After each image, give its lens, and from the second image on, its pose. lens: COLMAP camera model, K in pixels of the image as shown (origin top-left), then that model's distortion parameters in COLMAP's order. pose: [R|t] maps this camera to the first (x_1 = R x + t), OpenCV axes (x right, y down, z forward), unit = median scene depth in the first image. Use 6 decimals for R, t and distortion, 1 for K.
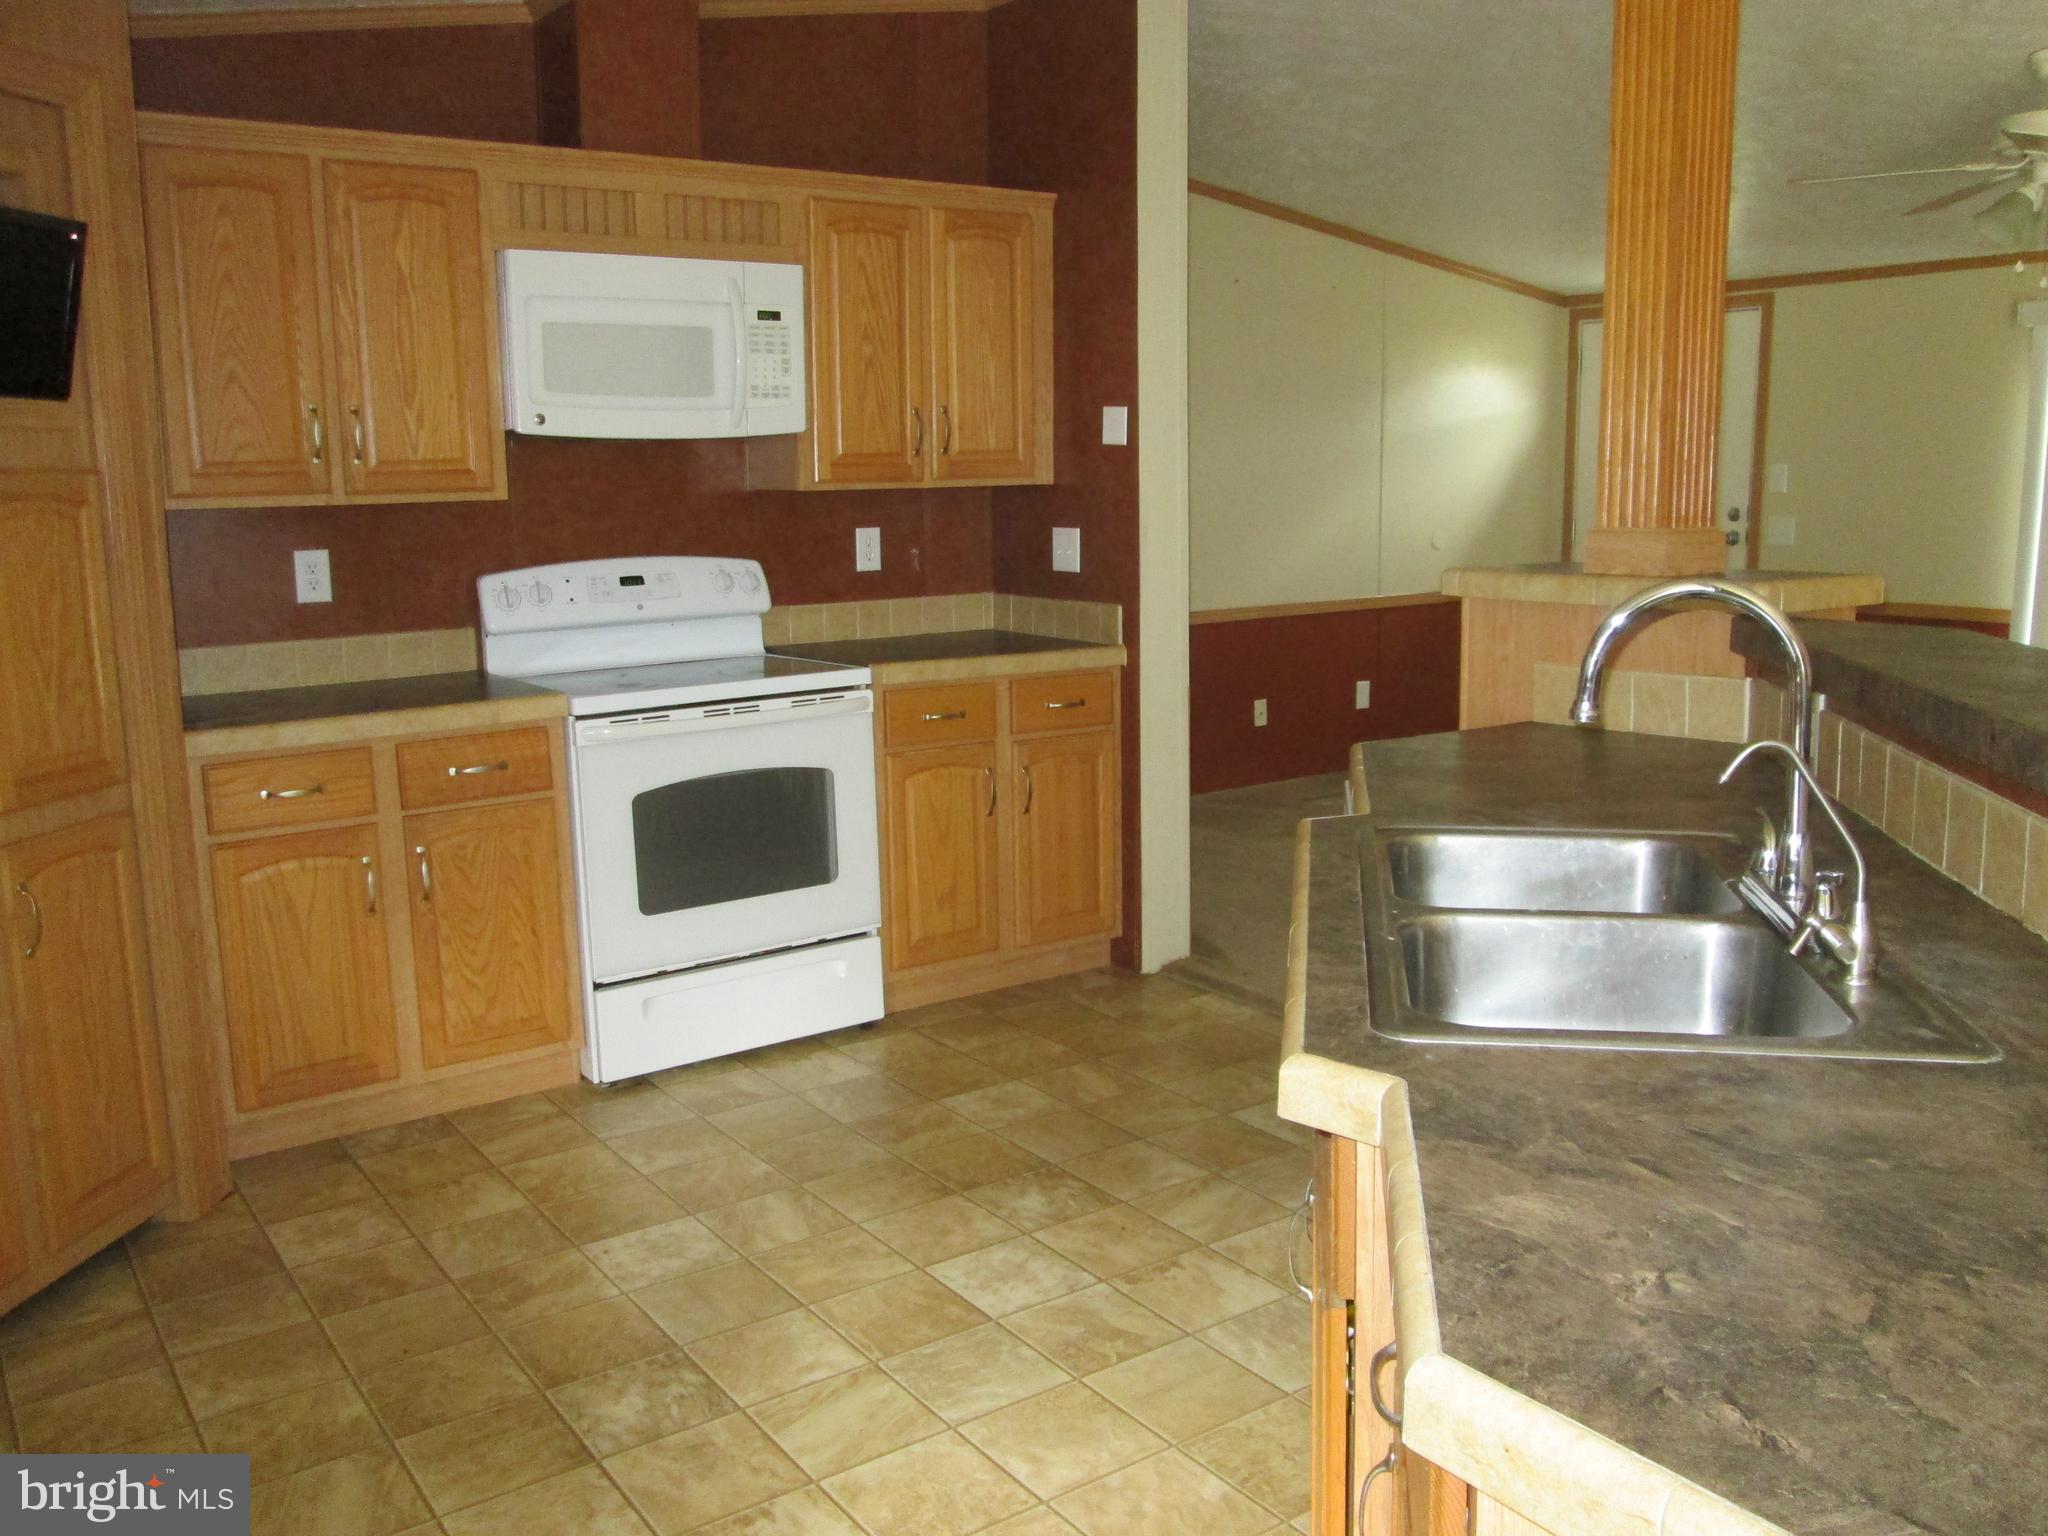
lens RADIAL K [[1720.7, 0, 1013.7], [0, 1720.7, 763.2], [0, 0, 1]] dist [-0.035123, 0.012140]
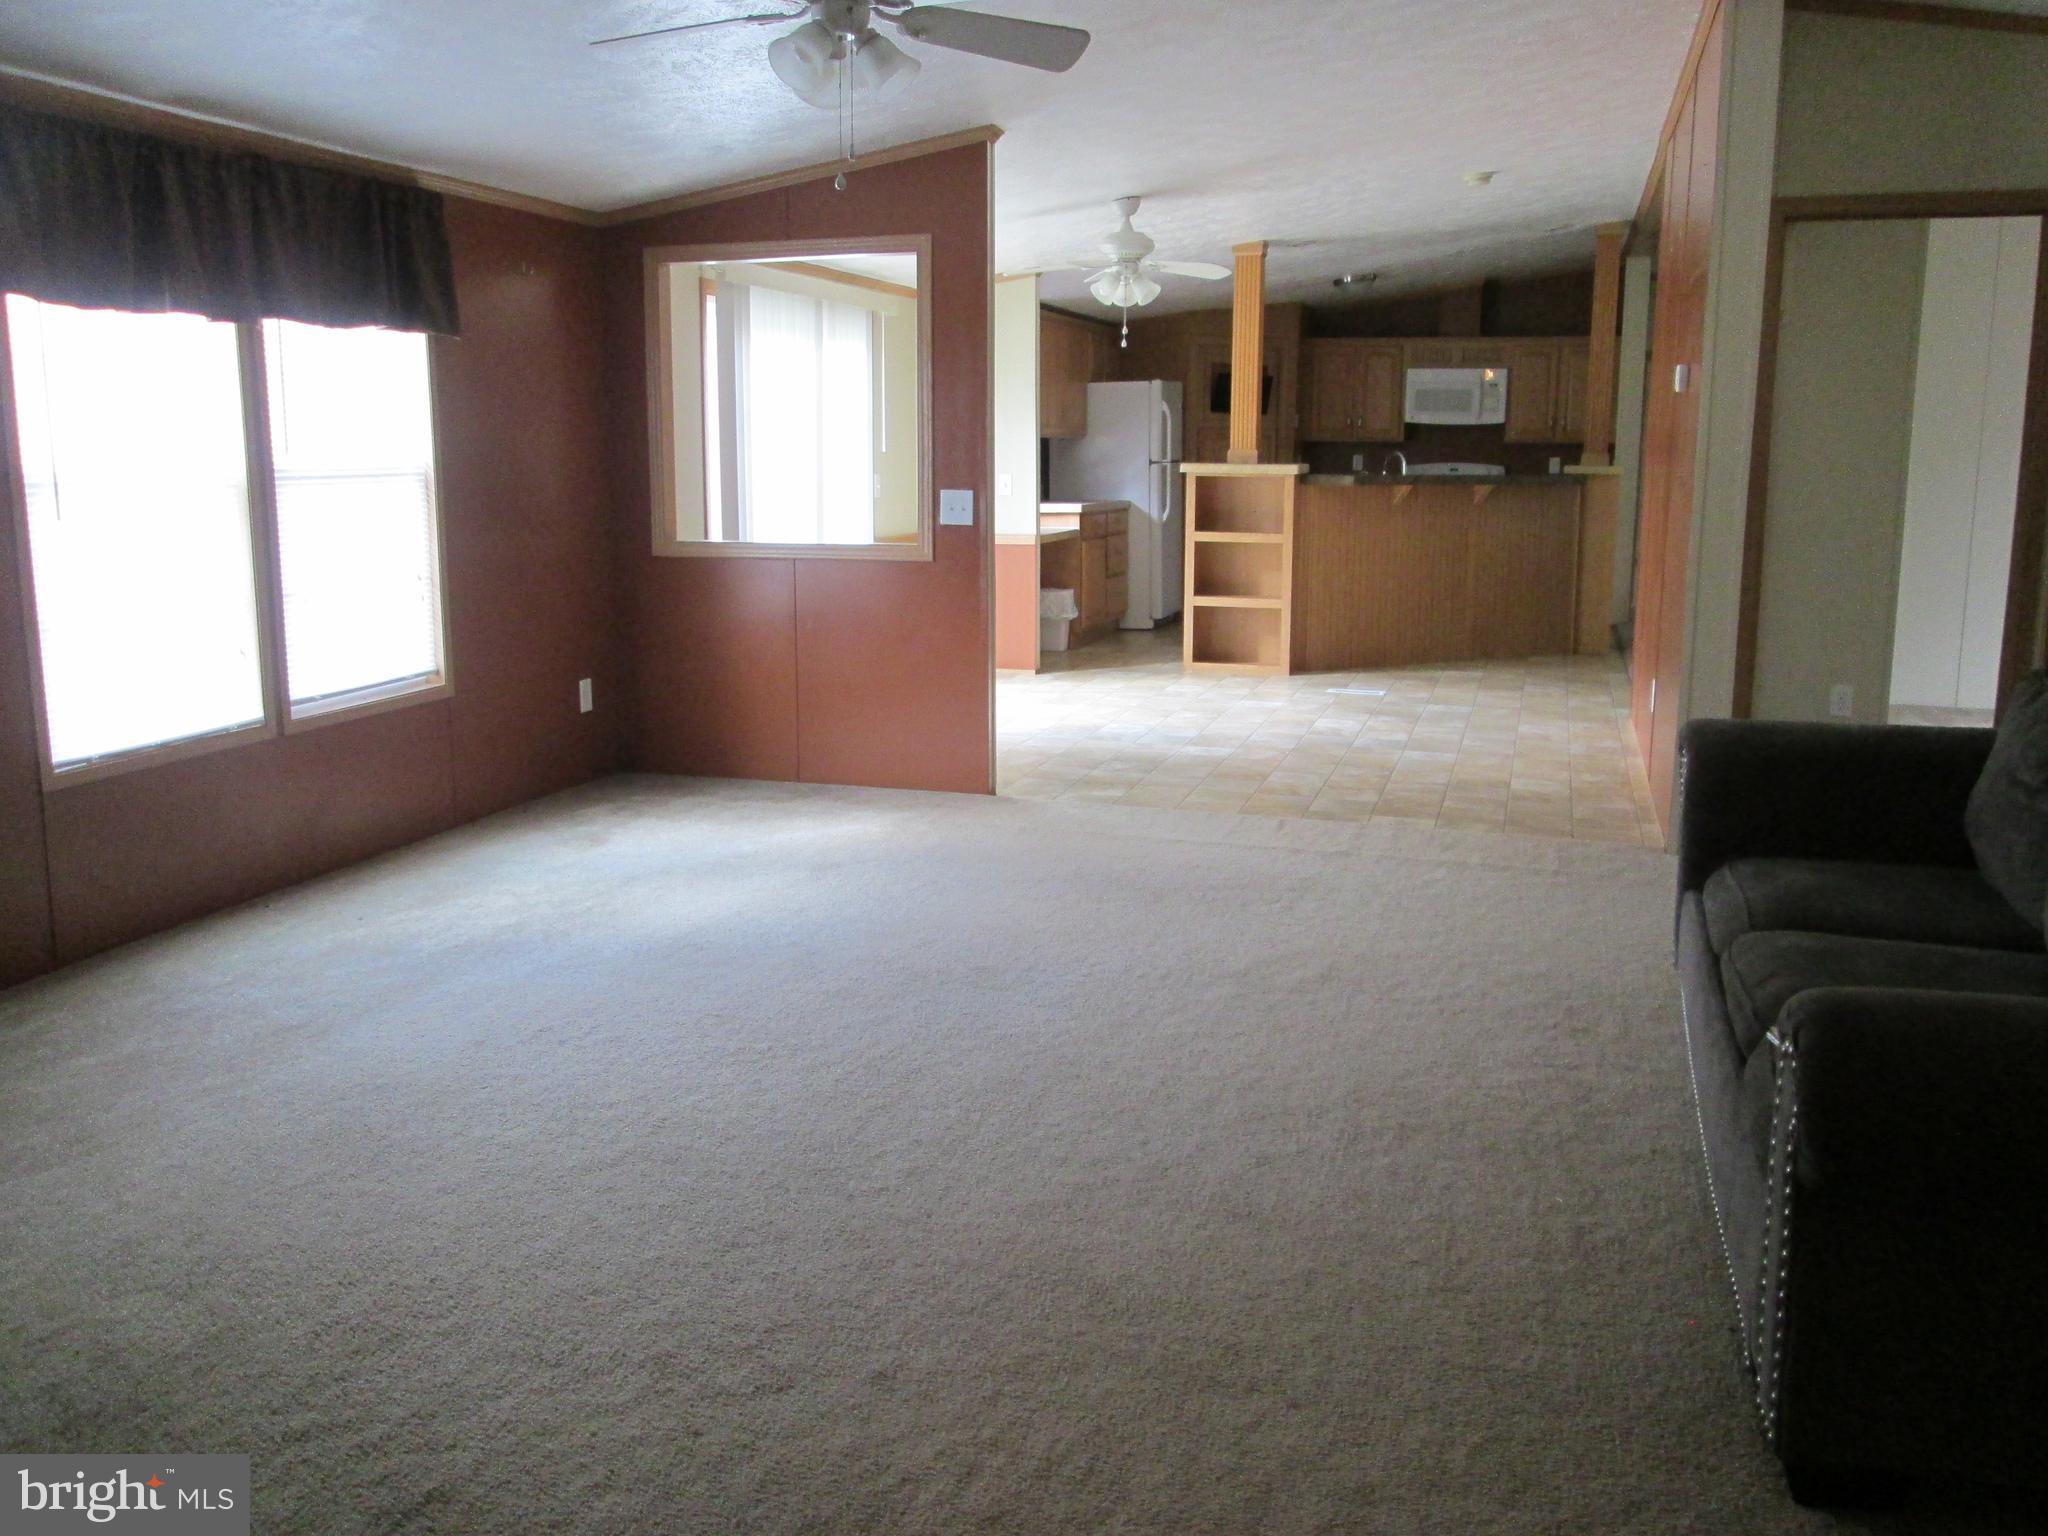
lens RADIAL K [[1720.7, 0, 1006.6], [0, 1720.7, 754.2], [0, 0, 1]] dist [-0.035123, 0.012140]
pose [[0.627722, 0.158488, -0.762133, 1.702452], [-0.149269, 0.985393, 0.081971, 0.263987], [0.763992, 0.062308, 0.642210, -1.559966]]
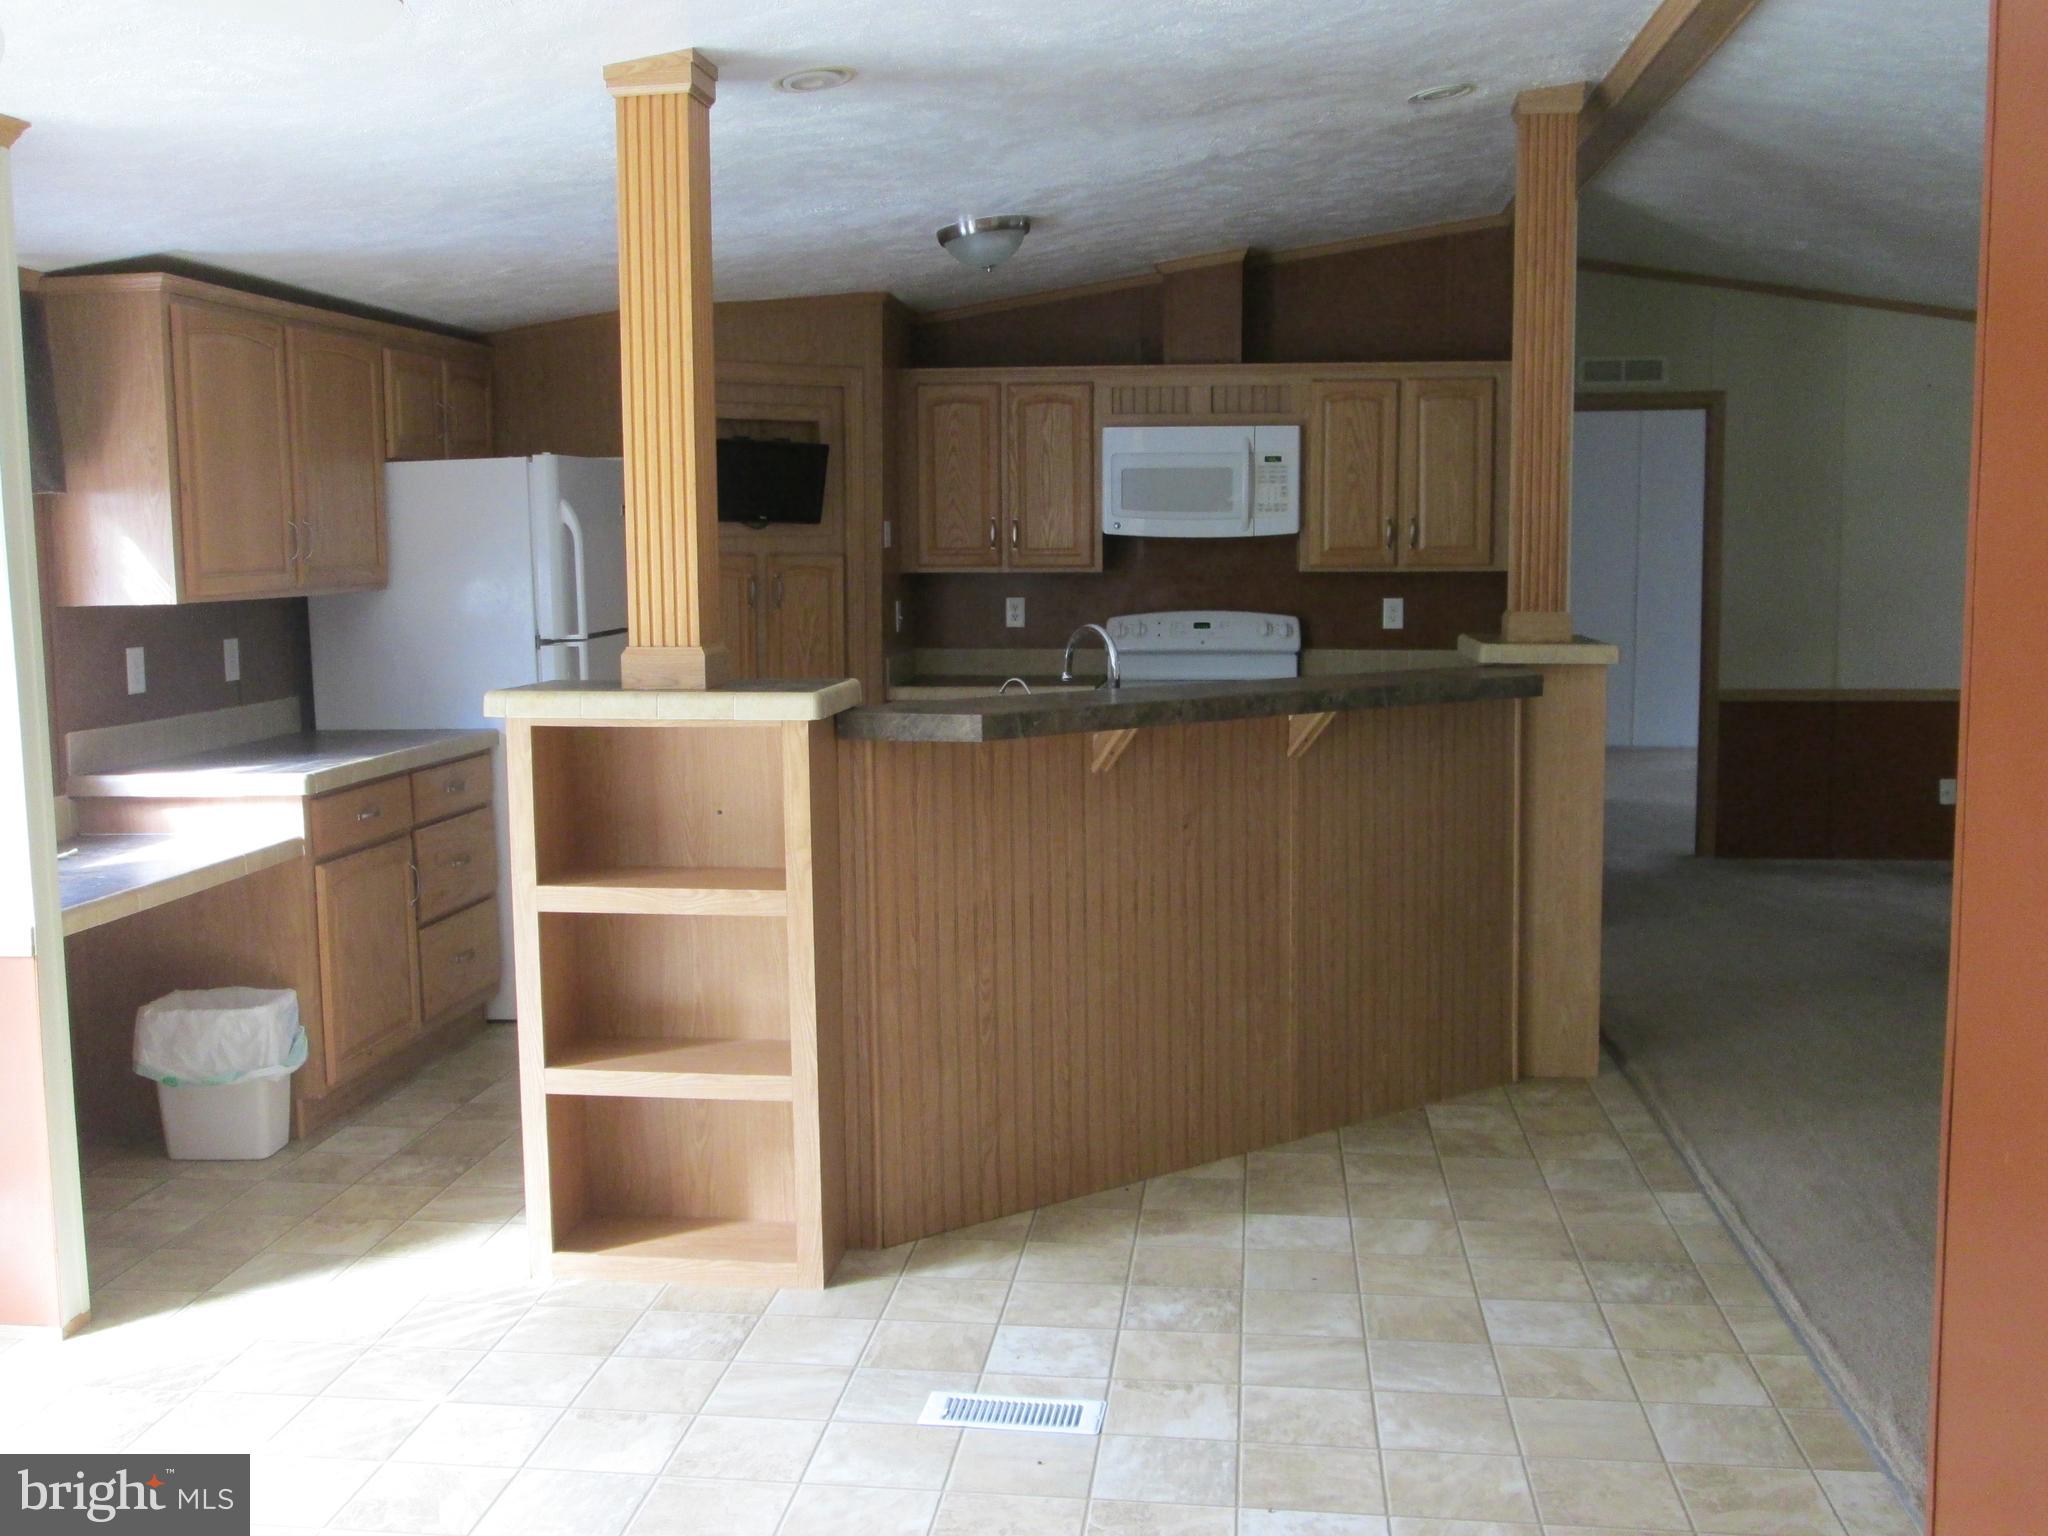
lens RADIAL K [[2117.8, 0, 1027.5], [0, 2117.8, 771.3], [0, 0, 1]] dist [-0.020798, 0.000000]
pose [[0.766519, 0.085707, -0.636477, 0.893513], [-0.117518, 0.993040, -0.007808, 0.059007], [0.631378, 0.080782, 0.771256, -0.573334]]
